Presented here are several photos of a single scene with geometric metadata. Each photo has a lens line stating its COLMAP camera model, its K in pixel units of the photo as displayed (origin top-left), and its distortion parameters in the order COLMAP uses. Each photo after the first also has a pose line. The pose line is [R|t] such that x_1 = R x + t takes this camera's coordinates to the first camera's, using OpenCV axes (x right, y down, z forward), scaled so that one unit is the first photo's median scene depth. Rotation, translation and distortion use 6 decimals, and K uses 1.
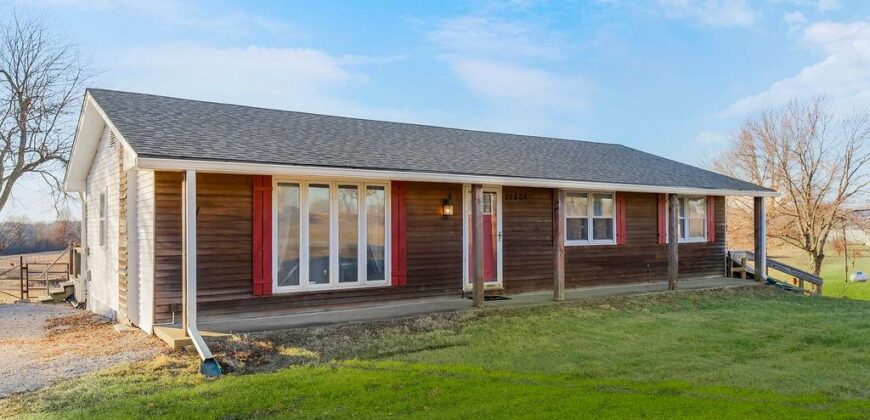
lens RADIAL K [[582.2, 0, 434.6], [0, 582.2, 213.5], [0, 0, 1]] dist [0.005524, 0.000132]
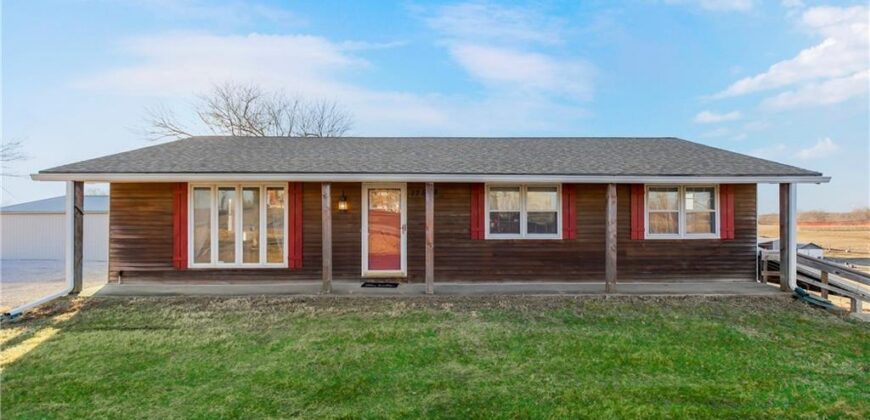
lens RADIAL K [[403.7, 0, 435.1], [0, 403.7, 212.5], [0, 0, 1]] dist [-0.014073, 0.000983]
pose [[0.857308, -0.005781, -0.514771, 0.553904], [0.008777, 0.999956, 0.003387, 0.006351], [0.514729, -0.007422, 0.857321, 0.380194]]
